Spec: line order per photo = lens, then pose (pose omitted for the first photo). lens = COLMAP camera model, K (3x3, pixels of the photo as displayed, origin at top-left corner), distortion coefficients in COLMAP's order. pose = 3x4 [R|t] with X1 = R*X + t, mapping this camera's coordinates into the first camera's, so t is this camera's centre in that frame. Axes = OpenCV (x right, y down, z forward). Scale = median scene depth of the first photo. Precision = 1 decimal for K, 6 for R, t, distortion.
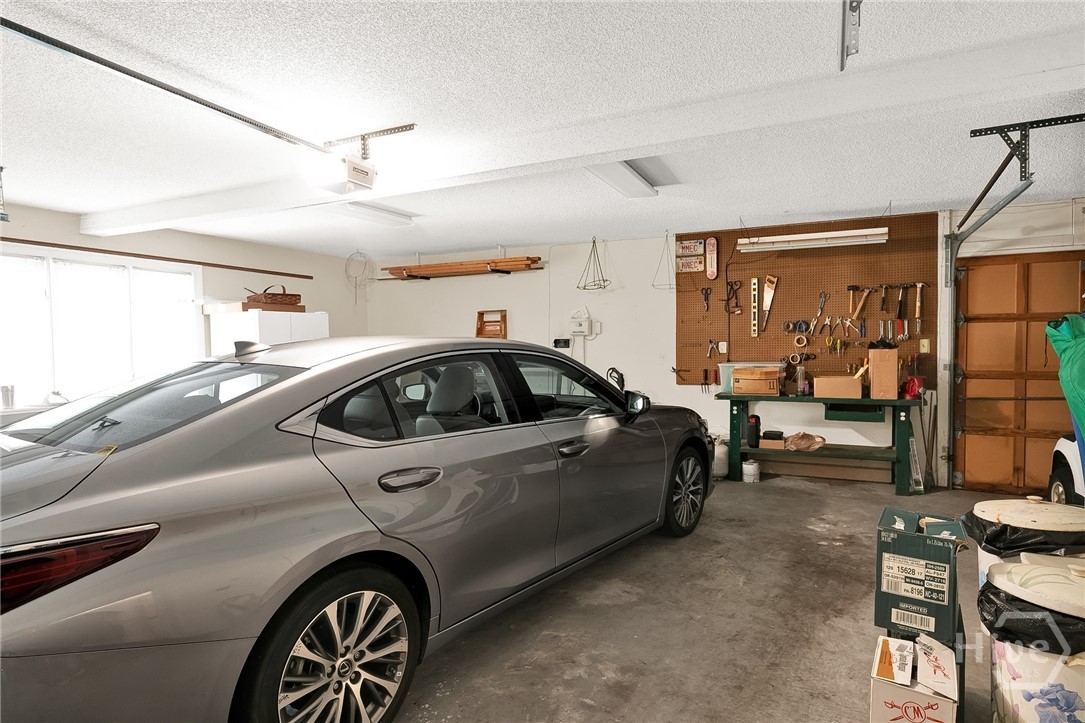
lens RADIAL K [[589.5, 0, 538.4], [0, 589.5, 363.0], [0, 0, 1]] dist [-0.001574, 0.000034]
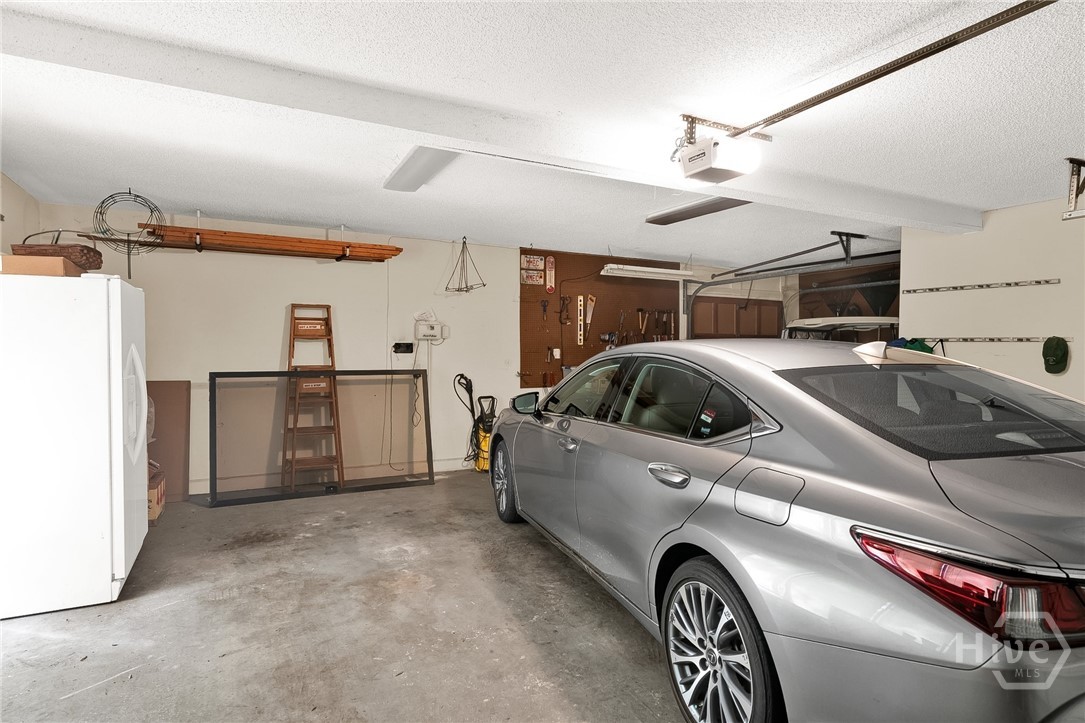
lens RADIAL K [[589.5, 0, 538.4], [0, 589.5, 363.0], [0, 0, 1]] dist [-0.001574, 0.000034]
pose [[0.591390, -0.008324, 0.806343, -0.625272], [0.014957, 0.999888, -0.000648, -0.007980], [-0.806247, 0.012444, 0.591448, 0.351334]]
